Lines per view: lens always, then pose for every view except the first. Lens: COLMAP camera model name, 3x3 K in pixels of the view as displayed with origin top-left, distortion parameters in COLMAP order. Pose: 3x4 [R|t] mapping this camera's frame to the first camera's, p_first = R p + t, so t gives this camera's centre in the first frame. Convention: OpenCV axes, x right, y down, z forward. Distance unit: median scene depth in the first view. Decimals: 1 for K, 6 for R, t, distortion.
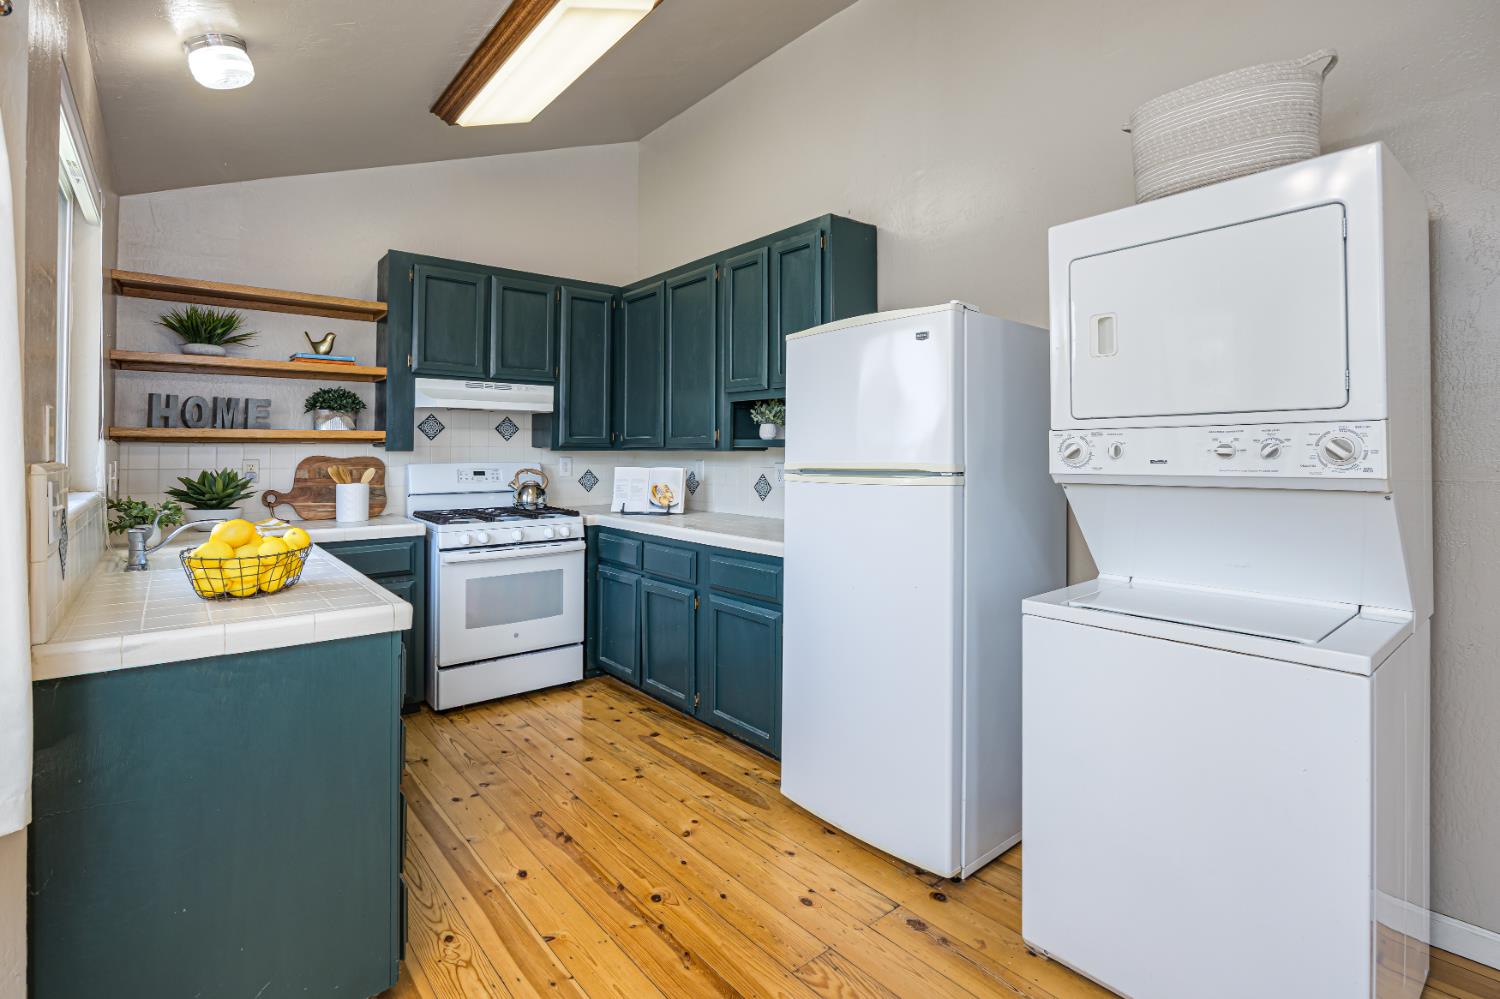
lens RADIAL K [[728.6, 0, 781.3], [0, 728.6, 447.0], [0, 0, 1]] dist [-0.004884, 0.000031]
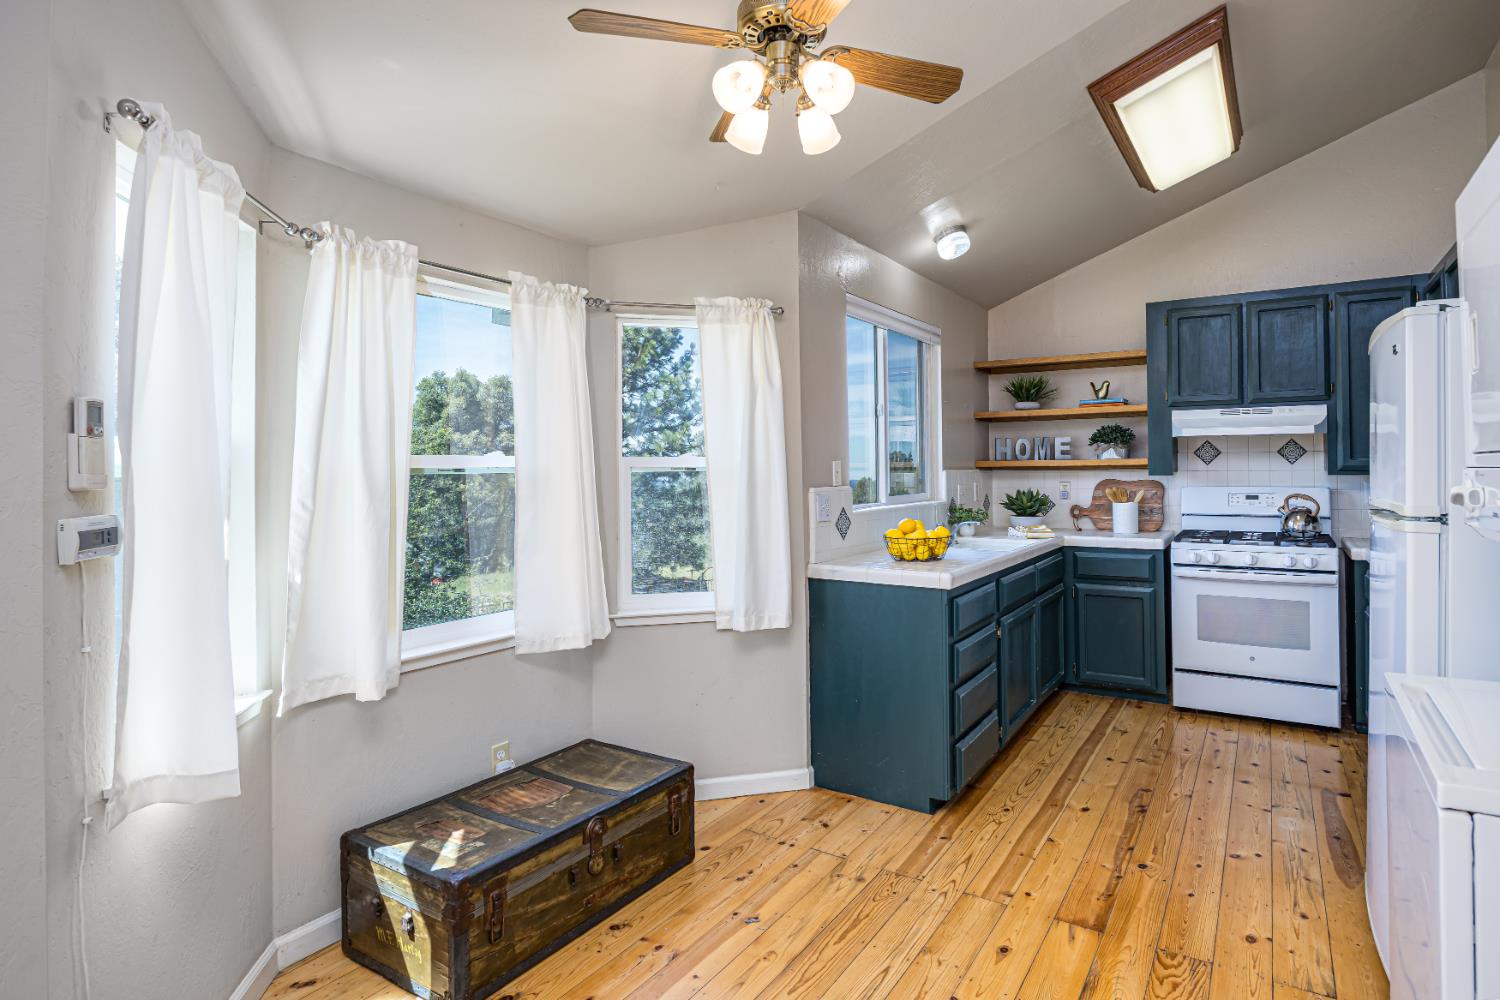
lens RADIAL K [[797.4, 0, 743.8], [0, 797.4, 473.4], [0, 0, 1]] dist [-0.004105, 0.000200]
pose [[0.264406, 0.000733, -0.964411, 0.538255], [0.014941, 0.999877, 0.004856, -0.014547], [0.964296, -0.015693, 0.264362, 0.034841]]
